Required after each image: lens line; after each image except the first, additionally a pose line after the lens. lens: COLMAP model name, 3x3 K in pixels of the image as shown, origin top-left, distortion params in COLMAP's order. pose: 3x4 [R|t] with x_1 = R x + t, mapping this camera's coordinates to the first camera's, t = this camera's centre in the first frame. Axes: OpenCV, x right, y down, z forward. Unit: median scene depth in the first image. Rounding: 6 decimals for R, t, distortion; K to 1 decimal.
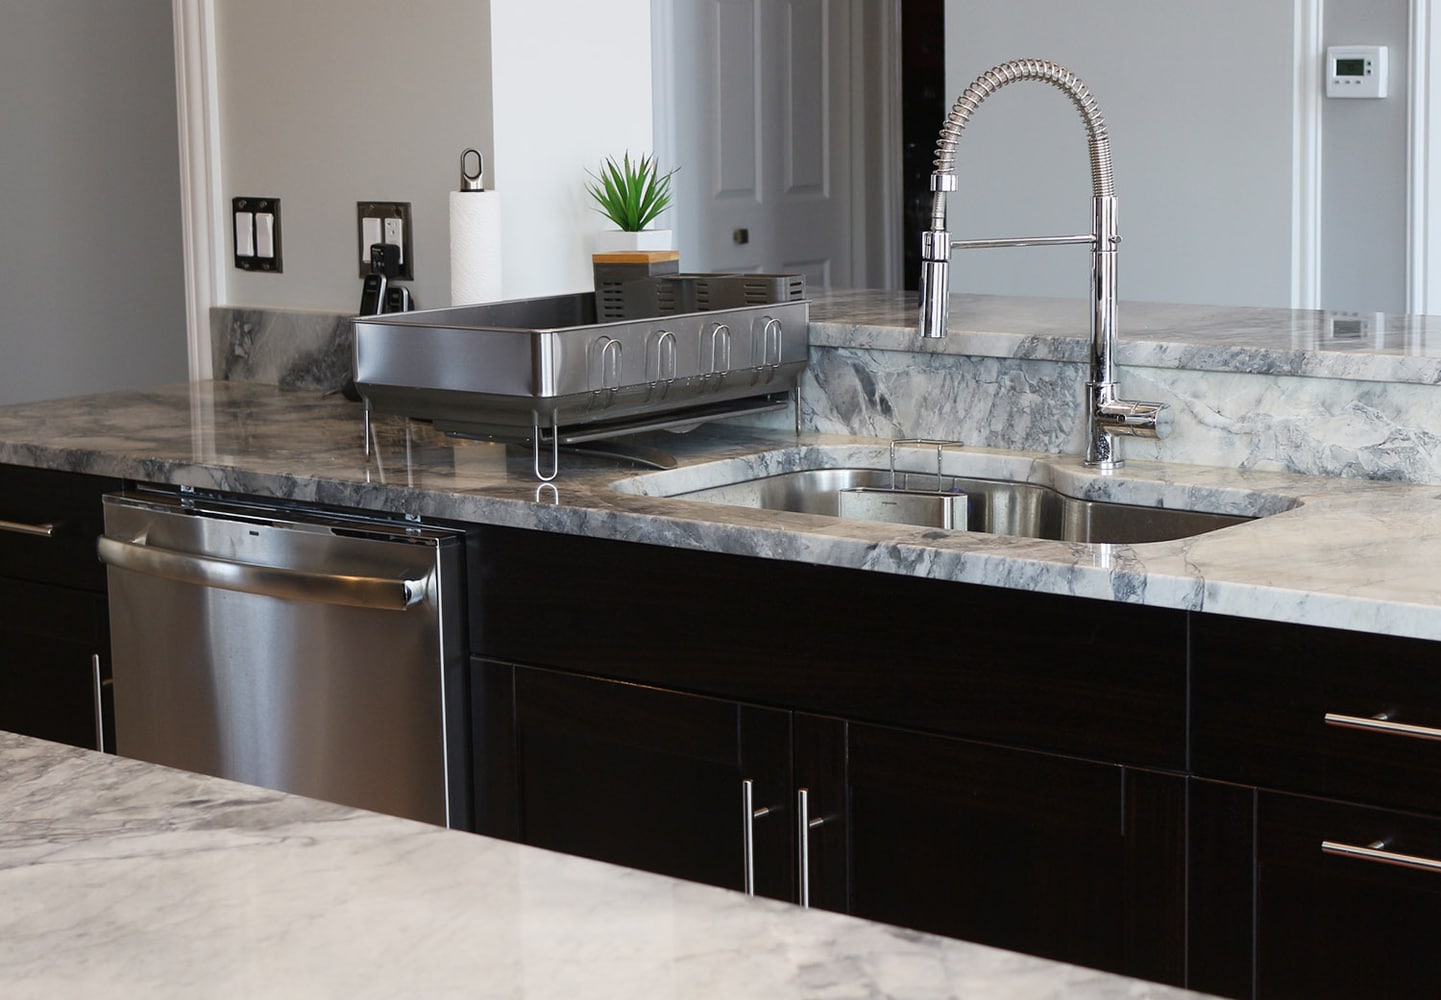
lens RADIAL K [[2965.2, 0, 718.9], [0, 2965.2, 496.9], [0, 0, 1]] dist [0.002707, 0.000000]
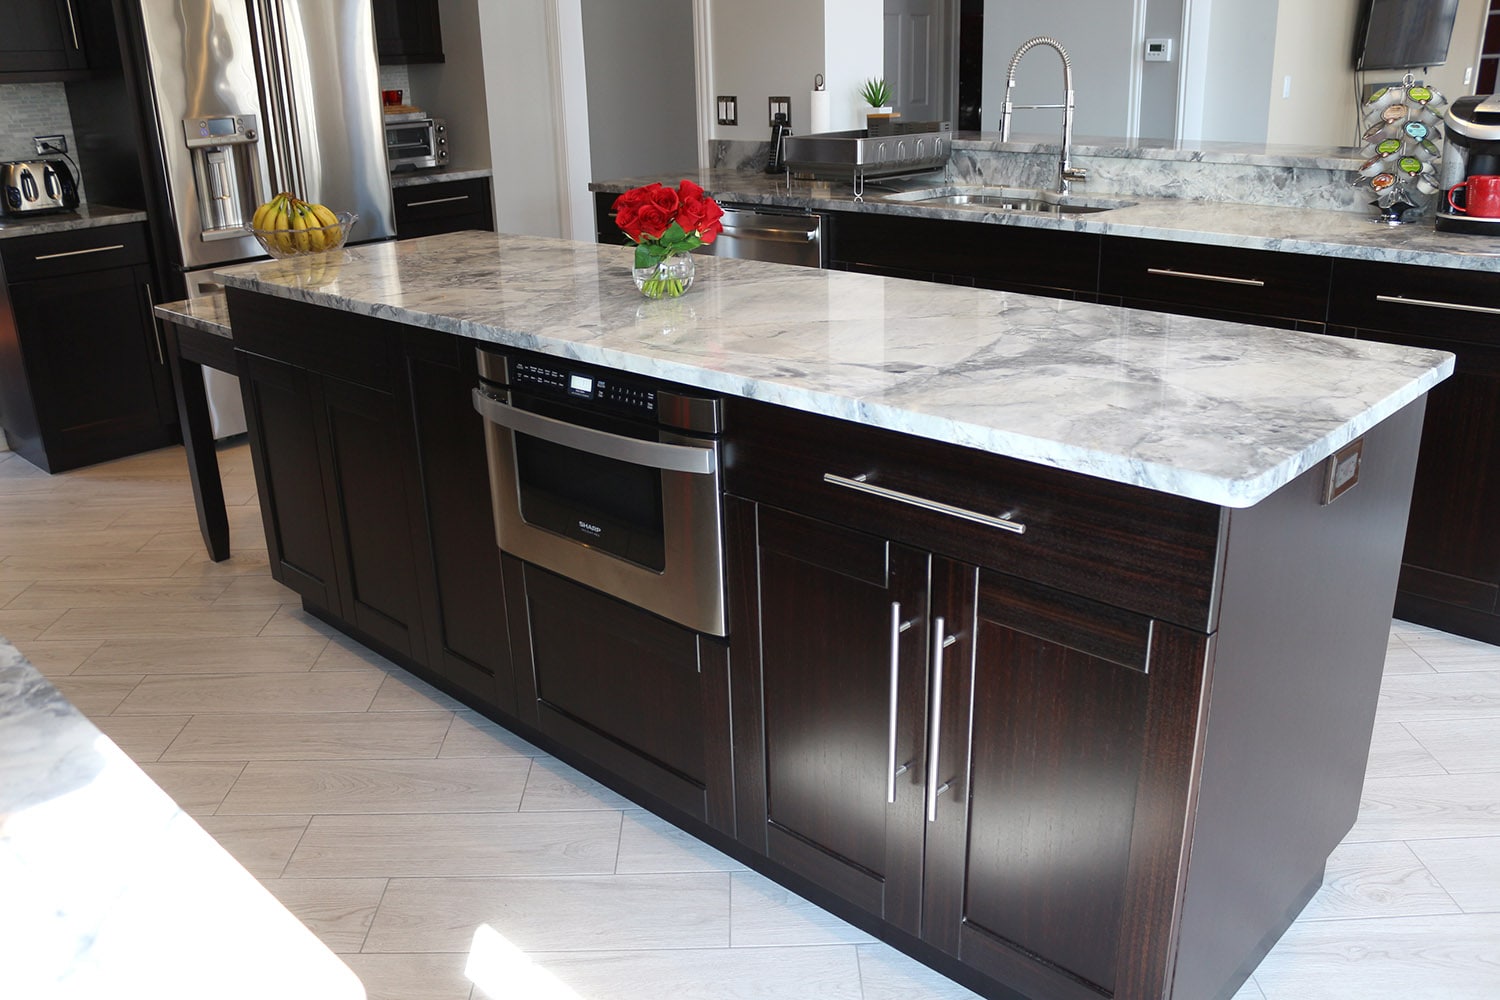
lens RADIAL K [[1258.0, 0, 752.9], [0, 1258.0, 510.9], [0, 0, 1]] dist [-0.156044, 0.123525]
pose [[0.996057, 0.020300, -0.086366, -0.045977], [-0.001612, 0.977450, 0.211160, 0.033121], [0.088705, -0.210188, 0.973629, -0.165270]]
